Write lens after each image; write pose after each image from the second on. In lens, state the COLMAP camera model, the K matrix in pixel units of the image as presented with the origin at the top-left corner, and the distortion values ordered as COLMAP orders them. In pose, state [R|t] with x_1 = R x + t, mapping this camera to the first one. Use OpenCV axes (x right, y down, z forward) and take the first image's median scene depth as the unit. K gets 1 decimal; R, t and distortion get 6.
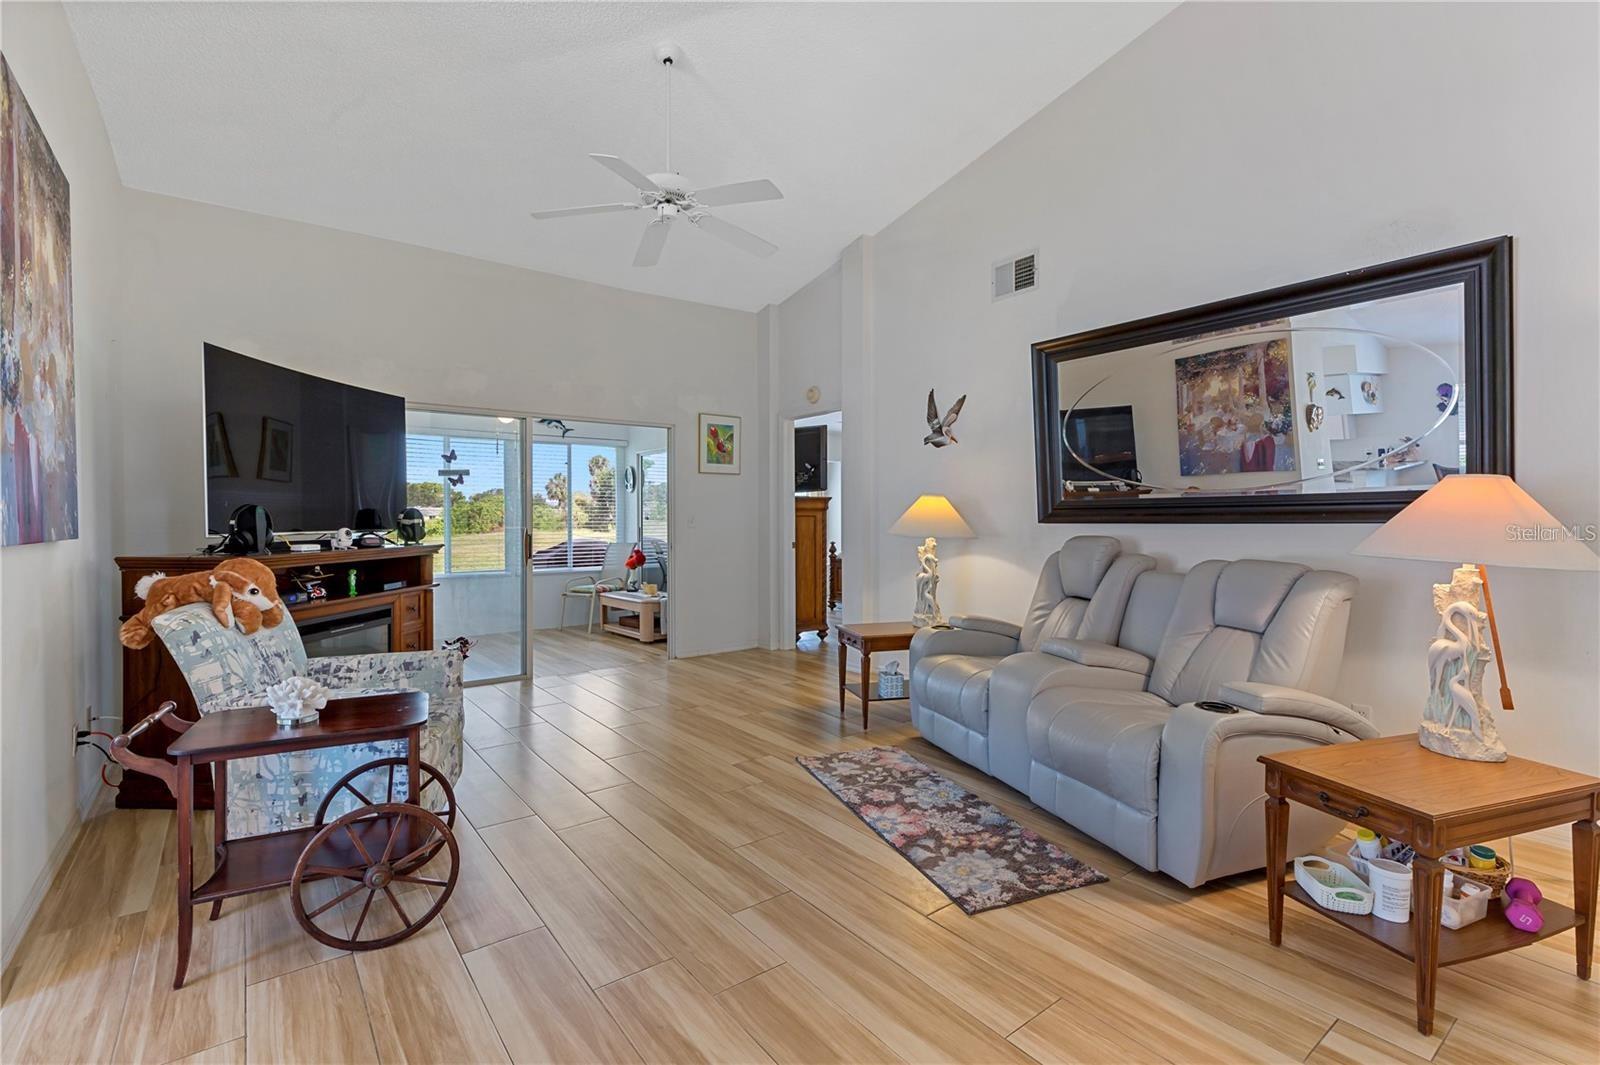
lens RADIAL K [[727.8, 0, 795.2], [0, 727.8, 523.1], [0, 0, 1]] dist [0.000577, 0.000195]
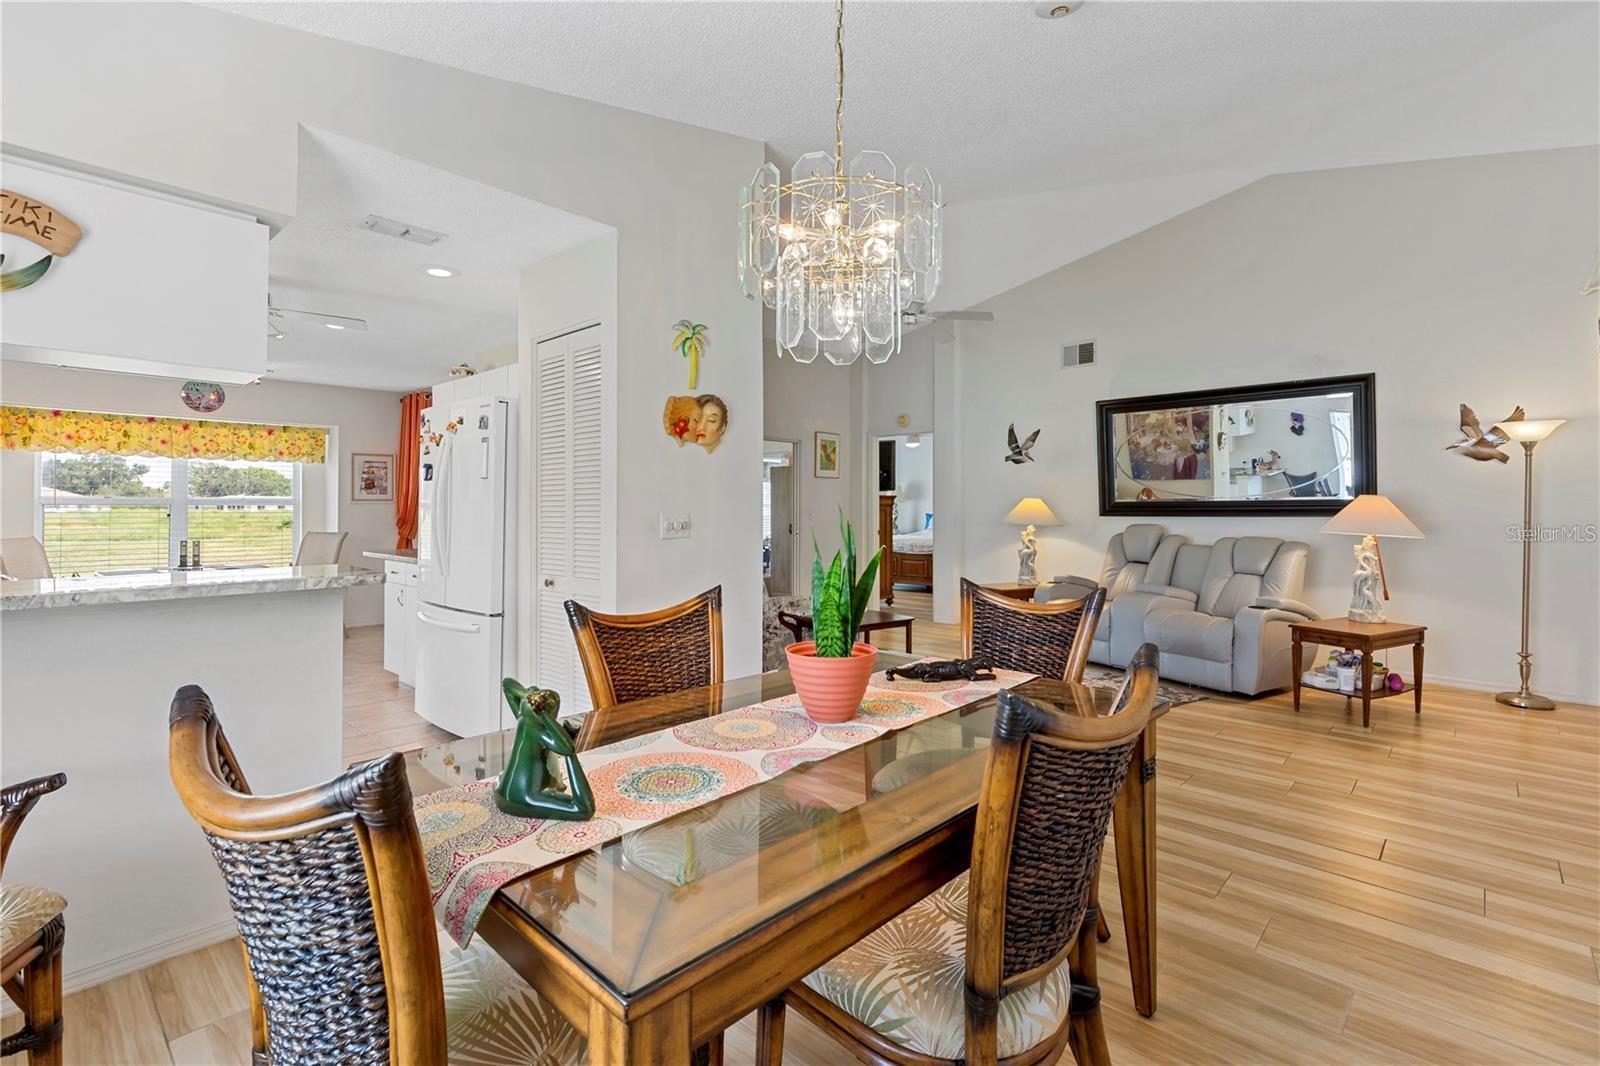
lens RADIAL K [[727.8, 0, 812.7], [0, 727.8, 502.0], [0, 0, 1]] dist [0.000577, 0.000195]
pose [[0.984776, 0.007025, 0.173687, -0.542136], [-0.003864, 0.999821, -0.018532, 0.000884], [-0.173786, 0.017579, 0.984627, -0.426014]]
